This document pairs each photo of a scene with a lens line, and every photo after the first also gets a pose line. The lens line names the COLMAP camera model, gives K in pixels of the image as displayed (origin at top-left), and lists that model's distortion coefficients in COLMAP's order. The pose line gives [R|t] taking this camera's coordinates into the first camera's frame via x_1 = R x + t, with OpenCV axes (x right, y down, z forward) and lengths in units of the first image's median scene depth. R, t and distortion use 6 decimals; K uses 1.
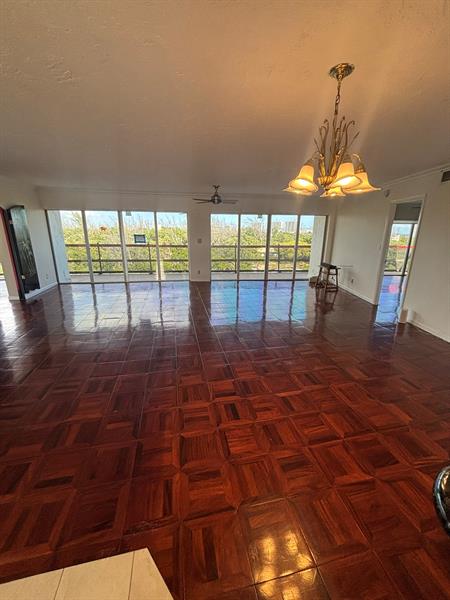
lens RADIAL K [[242.8, 0, 225.2], [0, 242.8, 299.7], [0, 0, 1]] dist [0.000666, -0.000298]
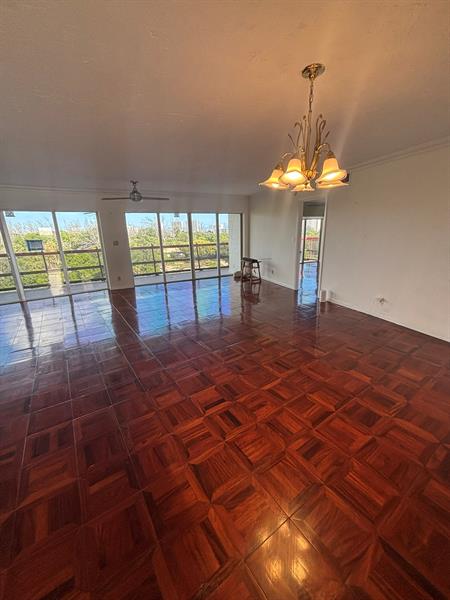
lens RADIAL K [[242.8, 0, 227.3], [0, 242.8, 299.2], [0, 0, 1]] dist [0.000666, -0.000298]
pose [[0.923457, -0.136812, 0.358483, -0.211720], [0.137417, 0.990224, 0.023925, -0.018862], [-0.358251, 0.027168, 0.933230, 0.095279]]
